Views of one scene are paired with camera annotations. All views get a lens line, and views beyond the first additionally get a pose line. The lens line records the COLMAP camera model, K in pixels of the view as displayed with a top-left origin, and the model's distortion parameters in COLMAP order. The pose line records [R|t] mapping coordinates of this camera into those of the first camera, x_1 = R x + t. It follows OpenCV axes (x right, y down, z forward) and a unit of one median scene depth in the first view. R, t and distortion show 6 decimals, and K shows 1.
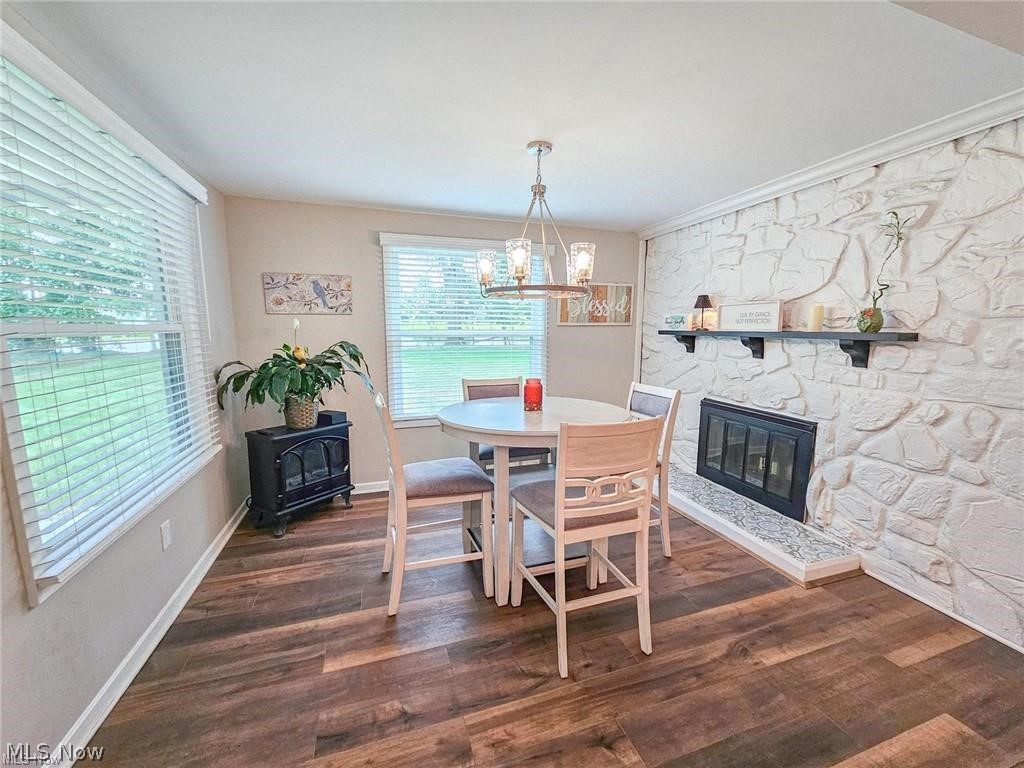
lens RADIAL K [[422.0, 0, 513.6], [0, 422.0, 387.1], [0, 0, 1]] dist [0.001321, 0.000618]
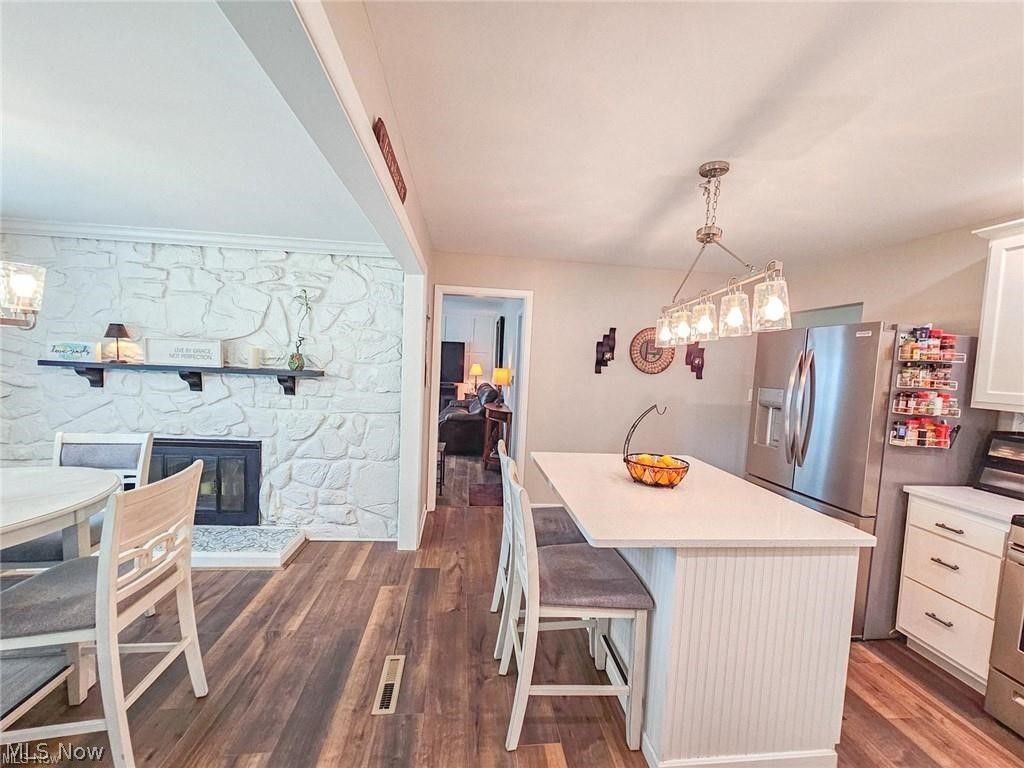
lens RADIAL K [[422.0, 0, 513.6], [0, 422.0, 387.1], [0, 0, 1]] dist [0.001321, 0.000618]
pose [[0.213103, -0.059487, 0.975217, -0.356503], [0.091819, 0.994947, 0.040627, -0.060484], [-0.972706, 0.080886, 0.217488, -0.003839]]
